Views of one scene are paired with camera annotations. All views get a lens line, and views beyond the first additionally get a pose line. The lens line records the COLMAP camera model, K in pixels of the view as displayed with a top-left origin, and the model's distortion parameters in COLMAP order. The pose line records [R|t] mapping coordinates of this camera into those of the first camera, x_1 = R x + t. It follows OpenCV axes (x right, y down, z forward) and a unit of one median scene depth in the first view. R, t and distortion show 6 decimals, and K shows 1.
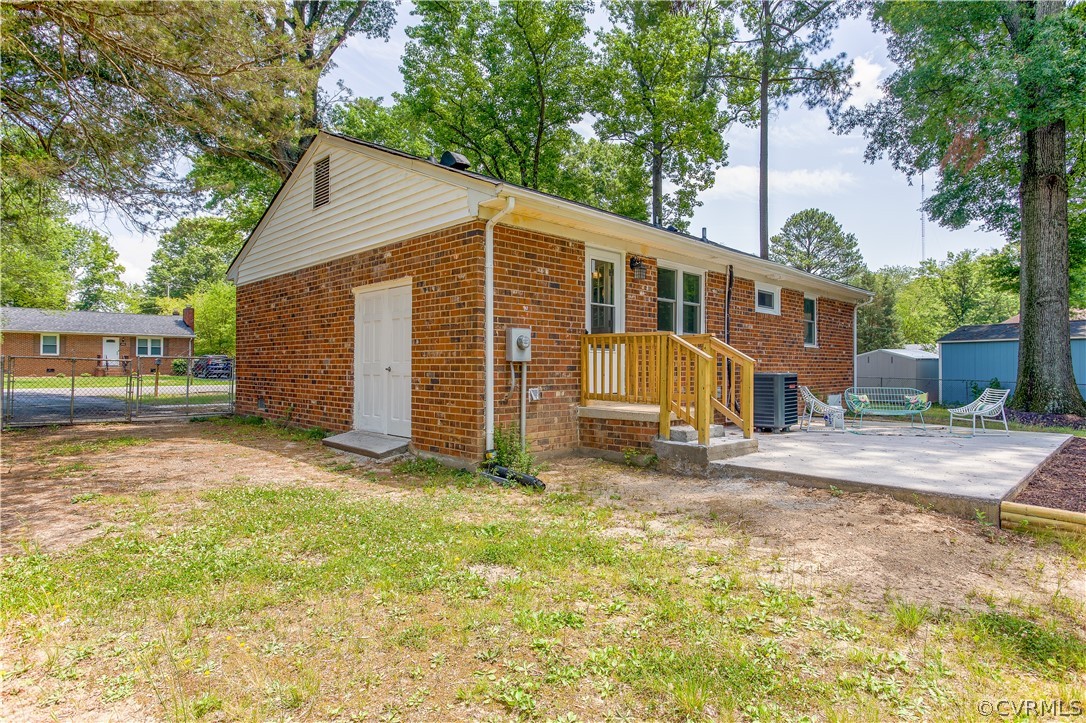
lens RADIAL K [[605.7, 0, 549.8], [0, 605.7, 359.5], [0, 0, 1]] dist [-0.015799, 0.008658]
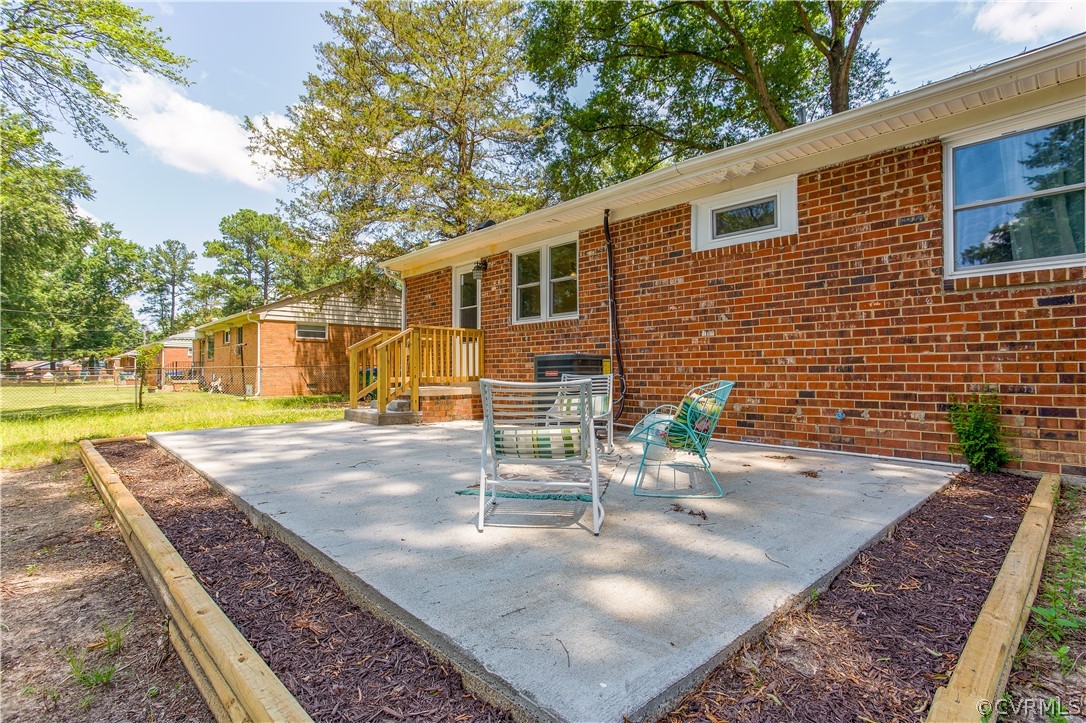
lens RADIAL K [[531.9, 0, 540.1], [0, 531.9, 370.3], [0, 0, 1]] dist [-0.048526, 0.029750]
pose [[-0.044000, -0.010566, -0.998976, 0.651820], [0.012527, 0.999860, -0.011127, 0.030346], [0.998953, -0.013004, -0.043862, 0.656329]]
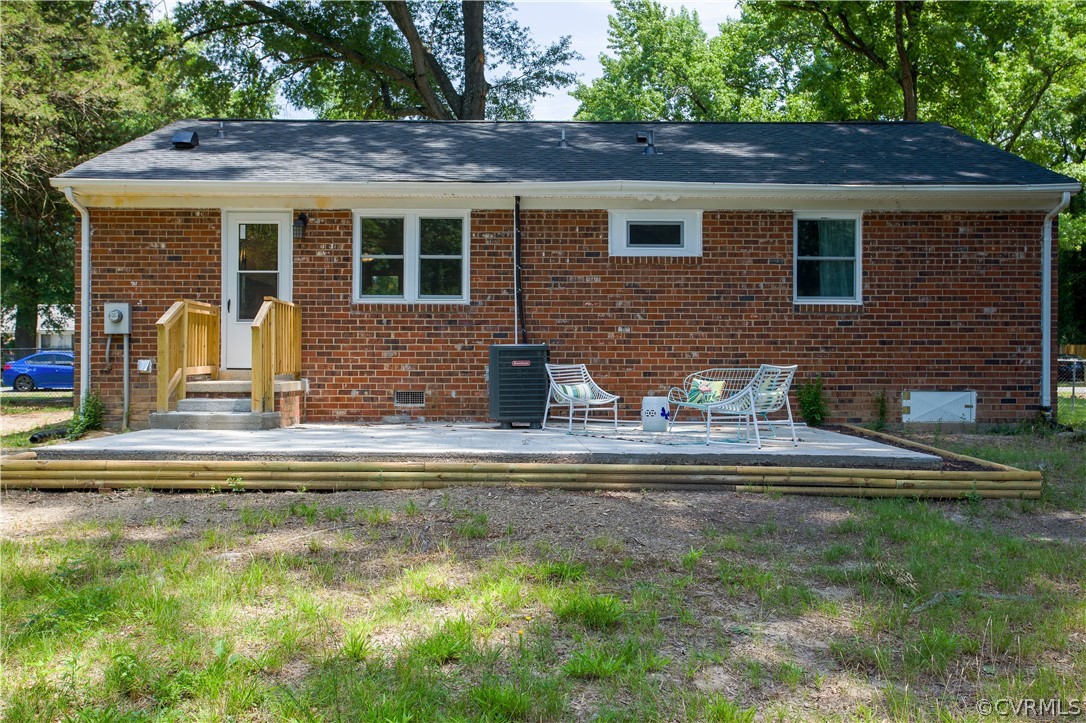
lens RADIAL K [[1032.1, 0, 552.1], [0, 1032.1, 379.5], [0, 0, 1]] dist [0.016230, 0.000000]
pose [[0.705007, 0.001688, -0.709198, 0.827606], [0.008645, 0.999902, 0.010973, 0.032465], [0.709147, -0.013867, 0.704924, 0.116158]]
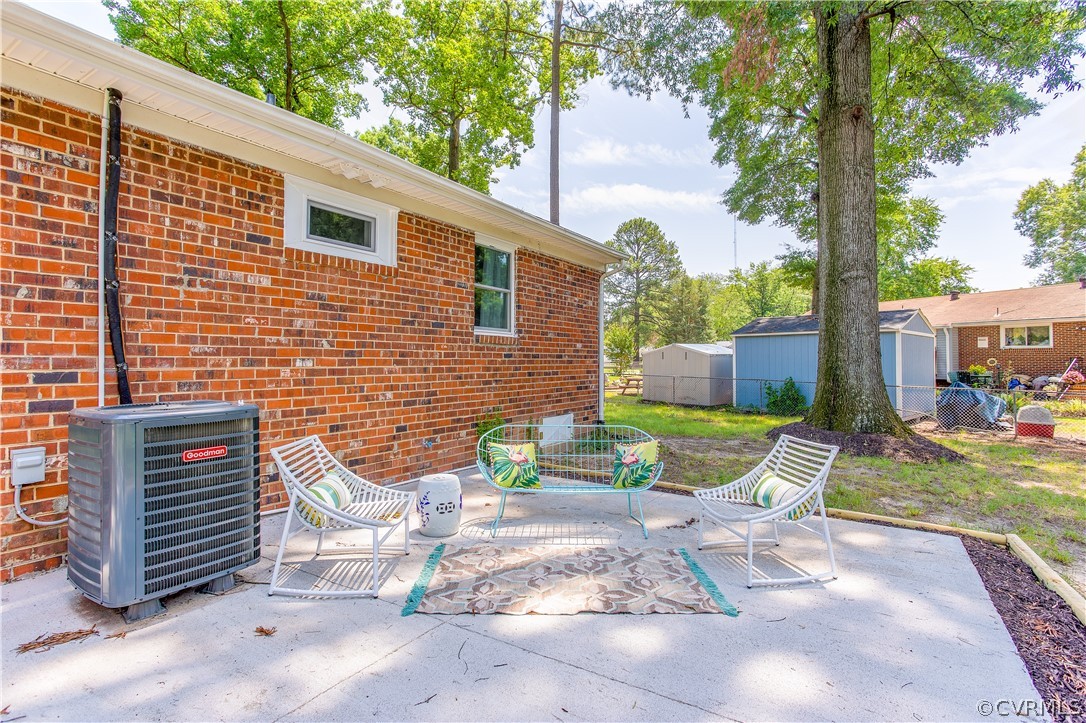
lens RADIAL K [[531.9, 0, 544.1], [0, 531.9, 350.3], [0, 0, 1]] dist [-0.048526, 0.029750]
pose [[0.978603, 0.001436, 0.205755, 0.331288], [-0.000245, 0.999983, -0.005812, -0.004350], [-0.205760, 0.005637, 0.978586, 0.457739]]
